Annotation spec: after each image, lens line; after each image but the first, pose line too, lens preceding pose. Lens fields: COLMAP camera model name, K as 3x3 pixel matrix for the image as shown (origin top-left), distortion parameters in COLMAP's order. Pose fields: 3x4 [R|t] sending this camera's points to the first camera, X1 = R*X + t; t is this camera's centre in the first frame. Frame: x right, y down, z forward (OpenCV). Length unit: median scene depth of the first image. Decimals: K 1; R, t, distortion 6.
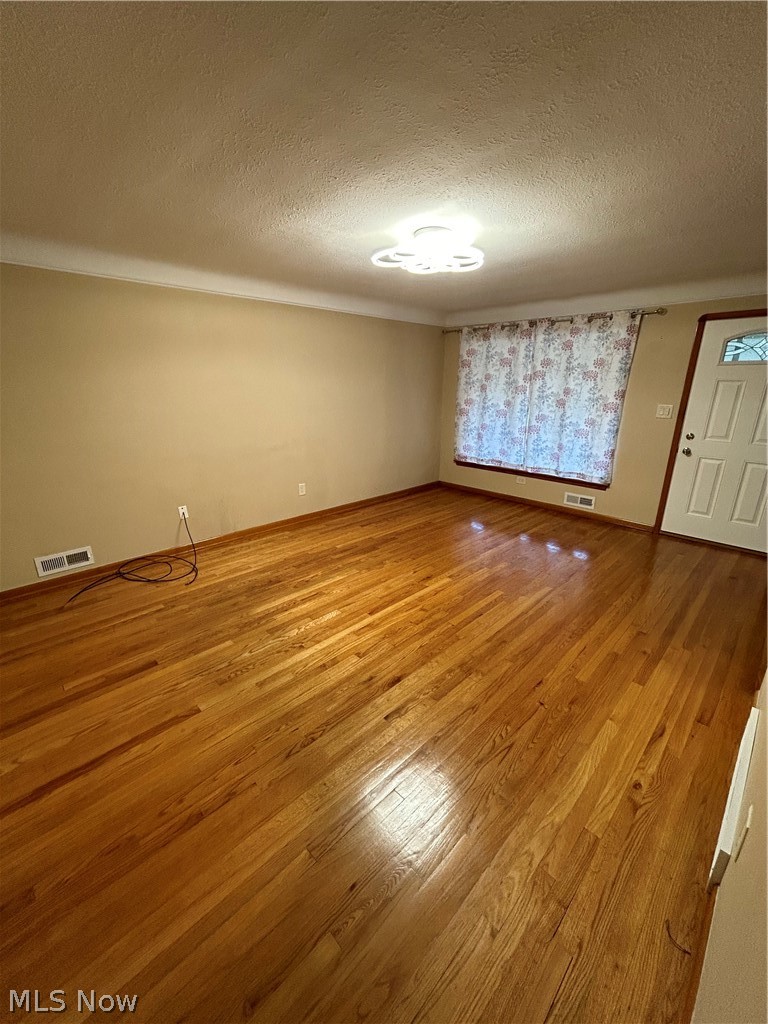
lens RADIAL K [[415.4, 0, 382.2], [0, 415.4, 505.3], [0, 0, 1]] dist [0.001751, 0.000439]
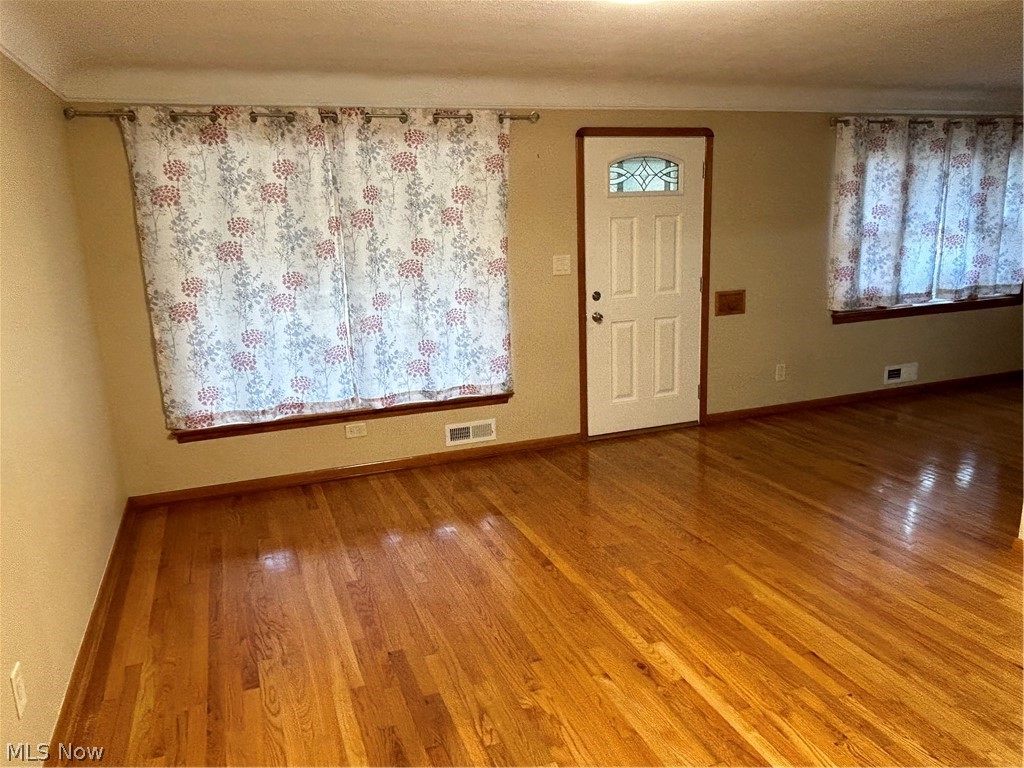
lens RADIAL K [[766.9, 0, 512.6], [0, 766.9, 391.5], [0, 0, 1]] dist [-0.007894, -0.004779]
pose [[0.408221, -0.229253, 0.883628, -0.429760], [0.295829, 0.948941, 0.109530, -0.168531], [-0.863621, 0.216690, 0.455198, 0.486925]]
